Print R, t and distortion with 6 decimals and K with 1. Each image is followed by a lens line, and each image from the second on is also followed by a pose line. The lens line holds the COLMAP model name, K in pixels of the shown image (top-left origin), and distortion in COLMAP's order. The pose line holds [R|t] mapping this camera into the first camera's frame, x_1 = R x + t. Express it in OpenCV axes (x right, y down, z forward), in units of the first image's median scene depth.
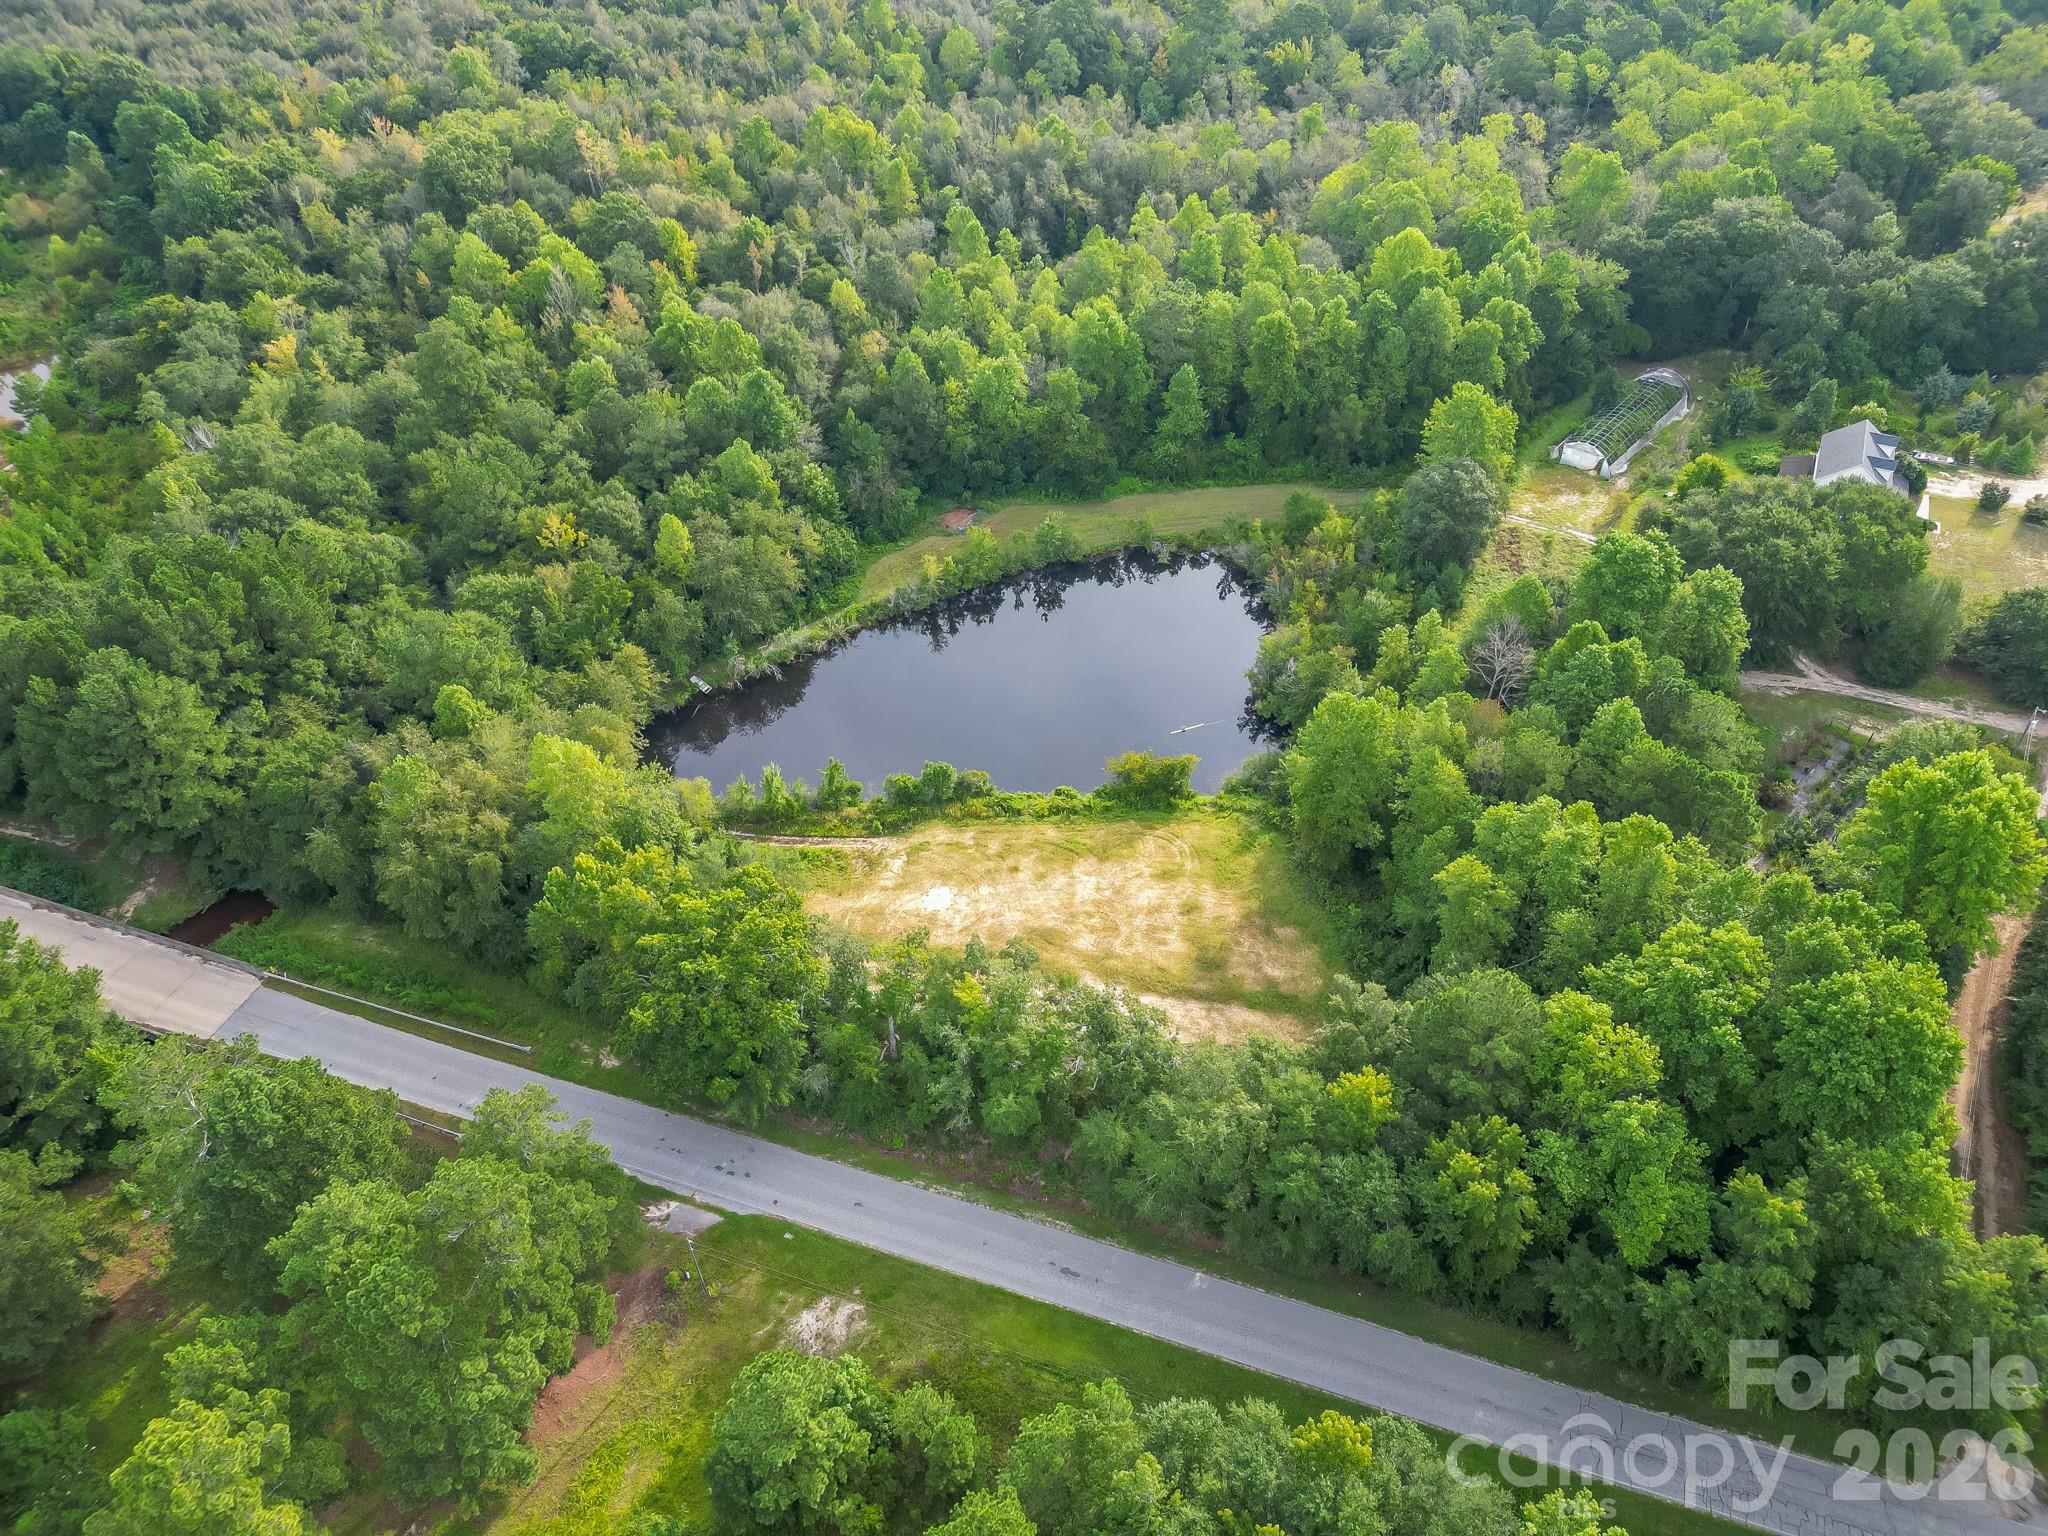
lens RADIAL K [[1454.9, 0, 1029.1], [0, 1454.9, 777.1], [0, 0, 1]] dist [0.065284, -0.056720]
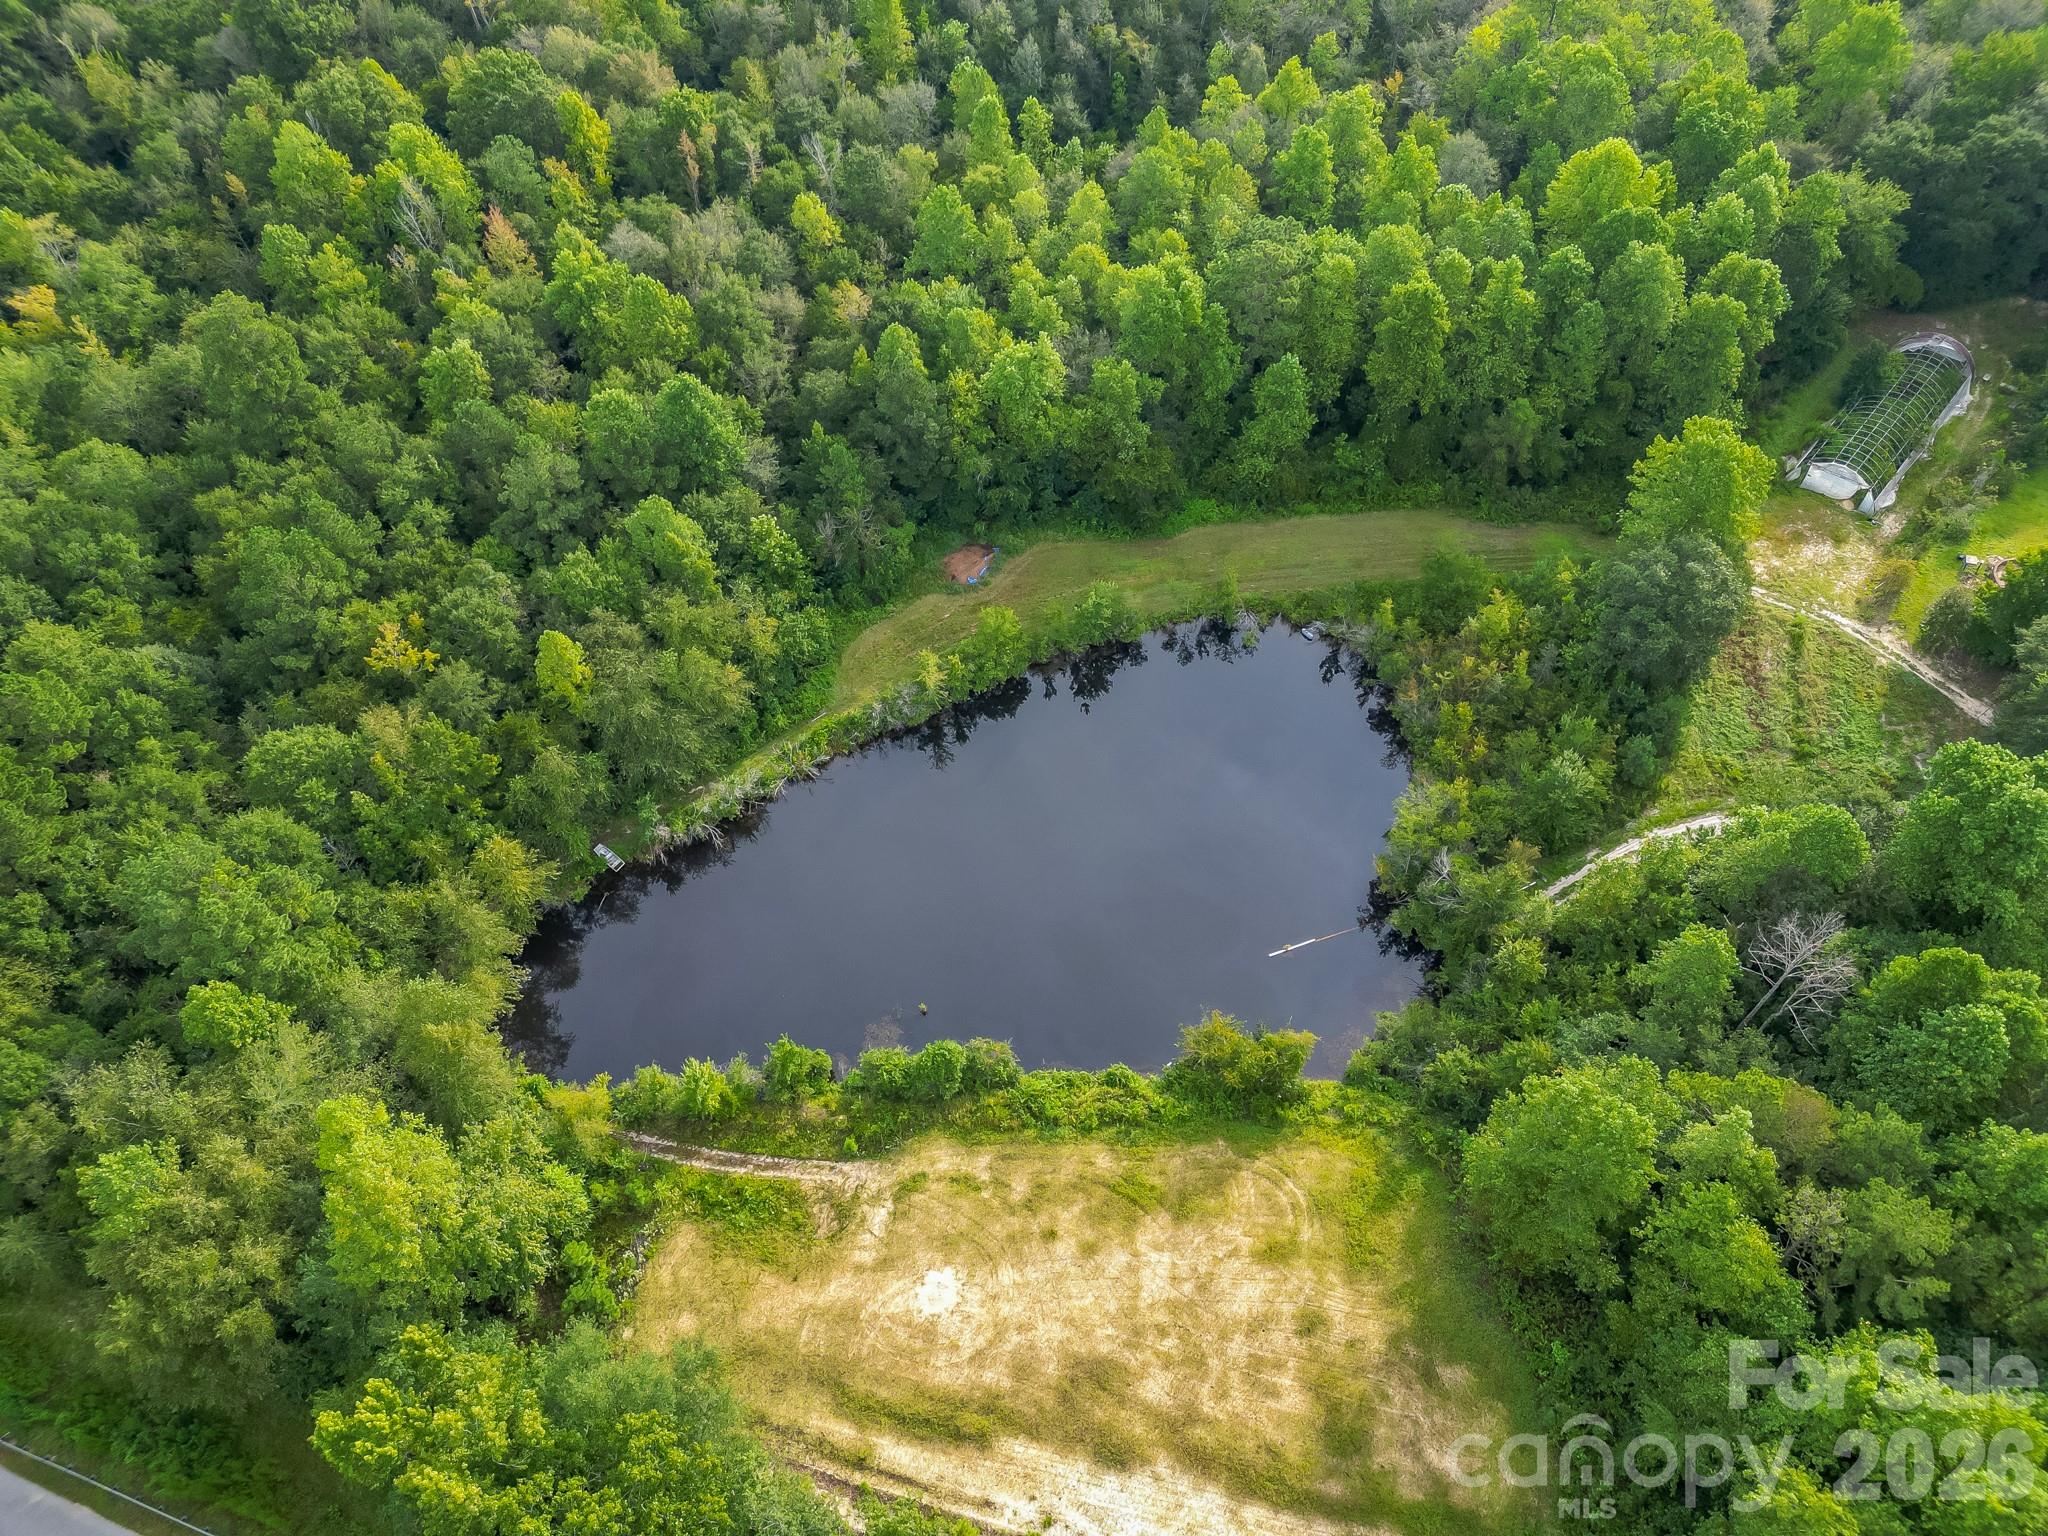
lens RADIAL K [[1454.9, 0, 1023.9], [0, 1454.9, 750.3], [0, 0, 1]] dist [0.065284, -0.056720]
pose [[0.999939, 0.007813, -0.007757, -0.014695], [-0.006475, 0.987170, 0.159539, -0.211680], [0.008904, -0.159479, 0.987161, 0.275956]]
